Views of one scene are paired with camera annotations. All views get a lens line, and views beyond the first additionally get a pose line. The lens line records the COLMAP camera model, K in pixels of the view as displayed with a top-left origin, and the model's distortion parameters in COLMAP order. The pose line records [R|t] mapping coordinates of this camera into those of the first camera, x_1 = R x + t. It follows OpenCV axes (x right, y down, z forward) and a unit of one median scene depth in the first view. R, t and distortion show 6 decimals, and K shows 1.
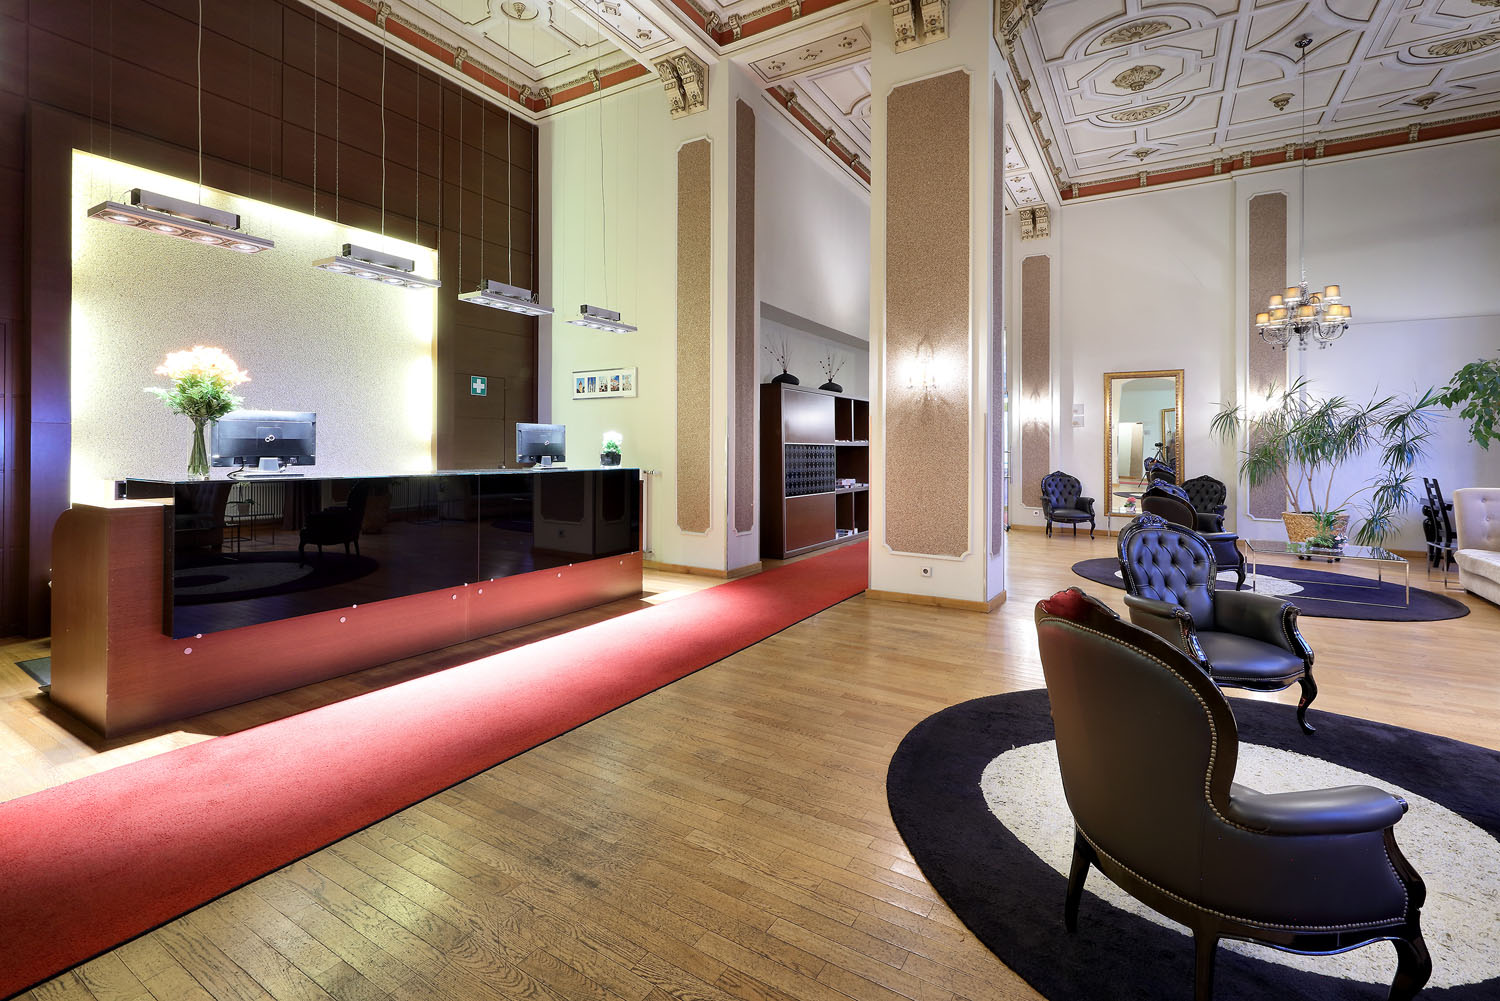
lens RADIAL K [[702.5, 0, 697.6], [0, 702.5, 449.2], [0, 0, 1]] dist [0.001645, 0.000537]
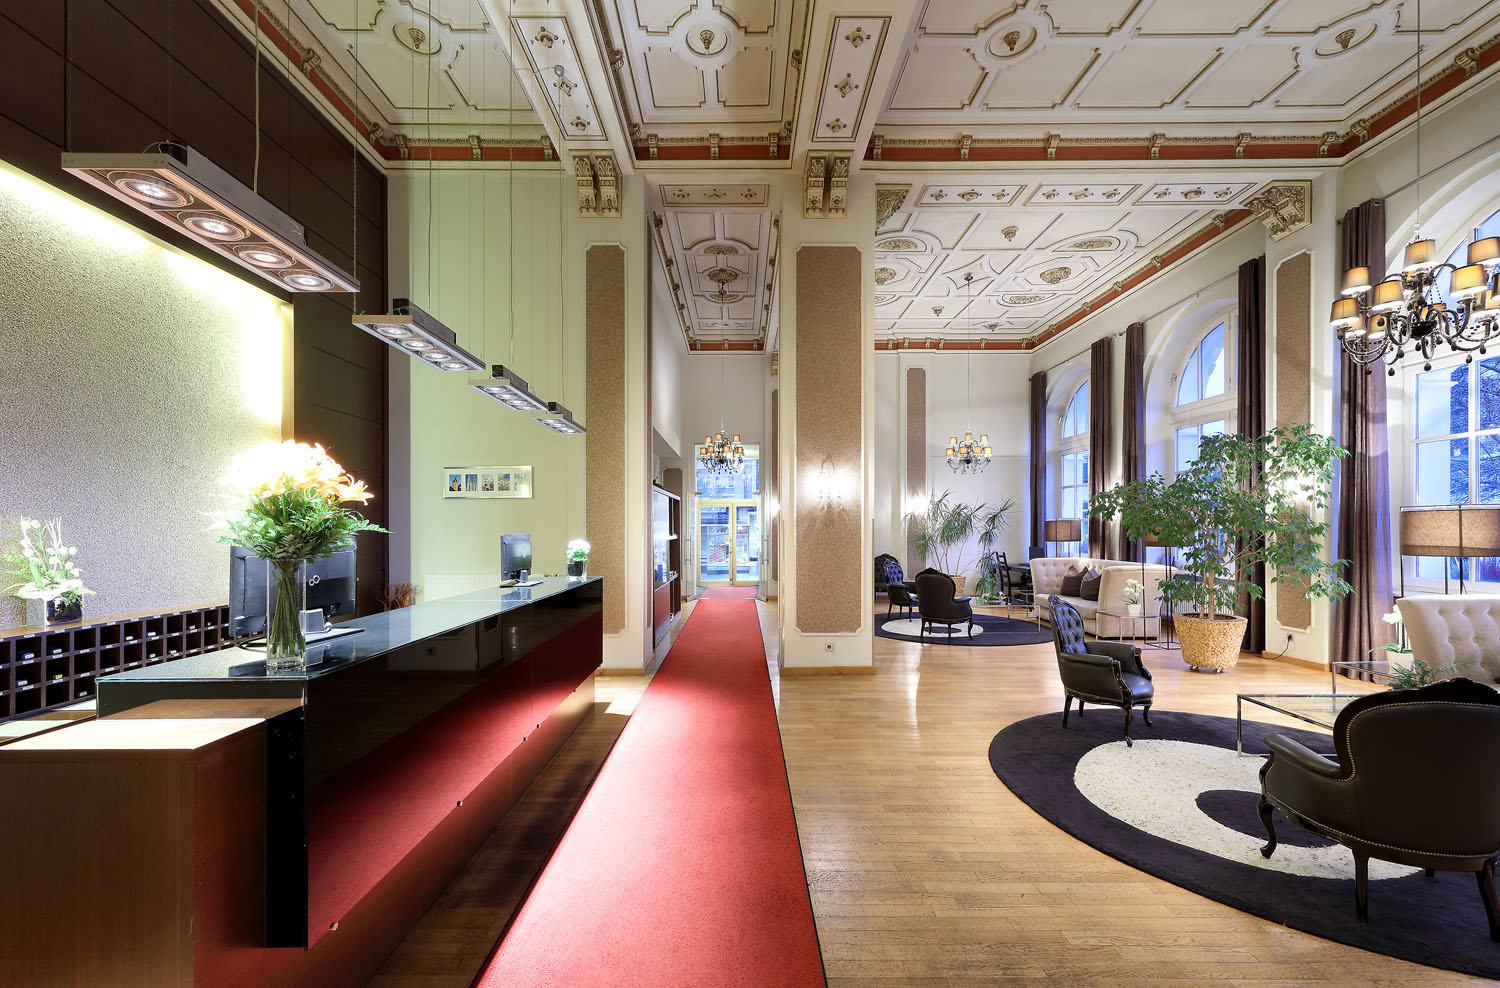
lens RADIAL K [[602.1, 0, 745.4], [0, 602.1, 531.1], [0, 0, 1]] dist [0.000972, 0.000229]
pose [[0.830291, -0.015417, 0.557117, -0.325510], [0.014337, 0.999877, 0.006302, -0.032251], [-0.557146, 0.002754, 0.830410, 0.175842]]
